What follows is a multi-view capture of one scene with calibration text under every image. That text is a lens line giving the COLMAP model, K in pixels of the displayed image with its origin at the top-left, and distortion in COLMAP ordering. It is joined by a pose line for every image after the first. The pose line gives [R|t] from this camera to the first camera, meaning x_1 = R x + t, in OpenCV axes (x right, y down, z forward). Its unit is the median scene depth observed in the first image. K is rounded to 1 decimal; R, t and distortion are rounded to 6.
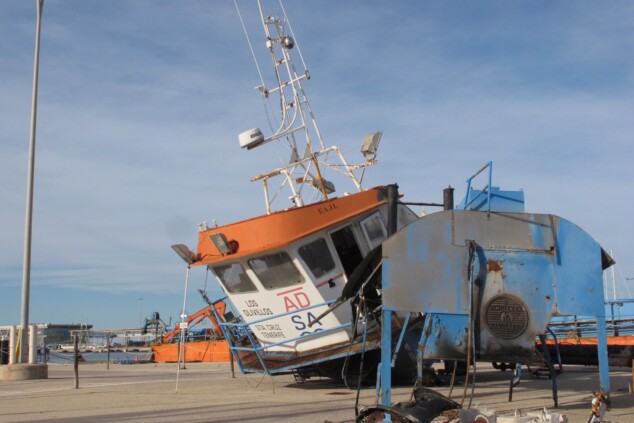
lens RADIAL K [[846.4, 0, 317.0], [0, 846.4, 211.5], [0, 0, 1]] dist [-0.117557, 0.009175]
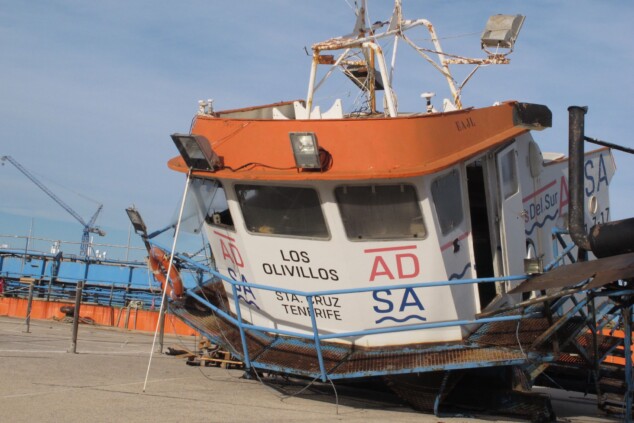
lens RADIAL K [[1192.3, 0, 317.0], [0, 1192.3, 211.5], [0, 0, 1]] dist [-0.068668, -0.092282]
pose [[0.913766, 0.155295, 0.375387, -0.396270], [-0.185432, 0.981613, 0.045293, 0.039318], [-0.361451, -0.110996, 0.925761, 0.237104]]
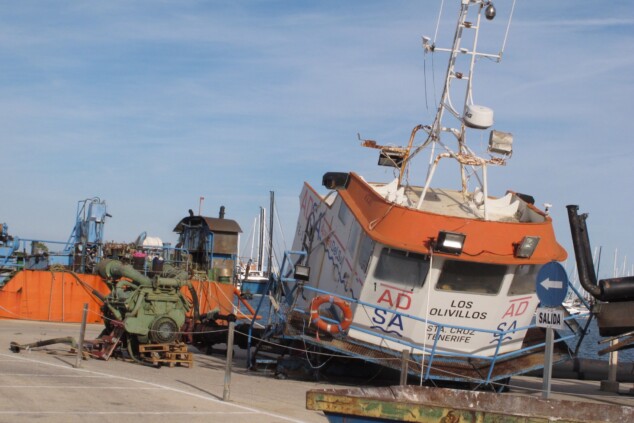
lens RADIAL K [[1358.0, 0, 317.0], [0, 1358.0, 211.5], [0, 0, 1]] dist [-0.051068, -0.099192]
pose [[0.307486, 0.101665, 0.946106, -1.546264], [-0.227443, 0.973308, -0.030668, 0.096190], [-0.923971, -0.205756, 0.322402, 0.729802]]
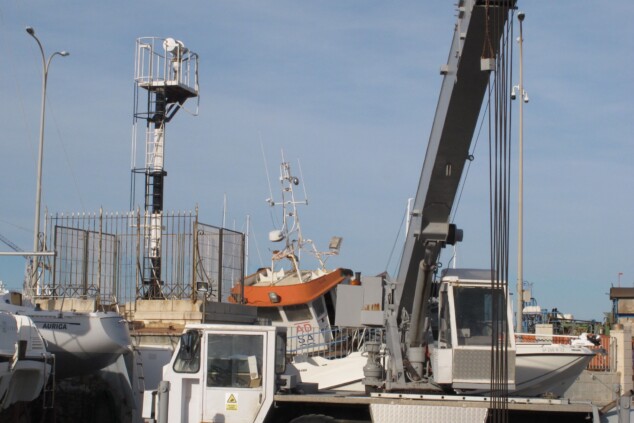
lens RADIAL K [[1358.0, 0, 317.0], [0, 1358.0, 211.5], [0, 0, 1]] dist [-0.051068, -0.099192]
pose [[0.911934, 0.077800, 0.402893, -1.247944], [-0.102694, 0.993887, 0.040521, -0.282315], [-0.397278, -0.078327, 0.914350, -1.791234]]
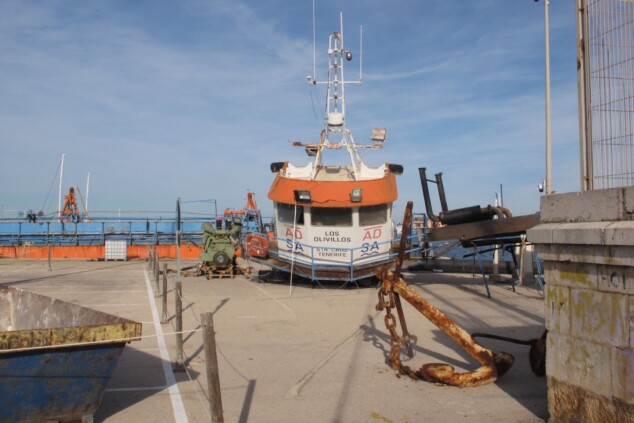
lens RADIAL K [[642.4, 0, 317.0], [0, 642.4, 211.5], [0, 0, 1]] dist [-0.114461, -0.000476]
pose [[0.617003, 0.051552, 0.785271, -1.008947], [-0.141423, 0.988871, 0.046201, 0.024405], [-0.774149, -0.139562, 0.617426, 0.352881]]
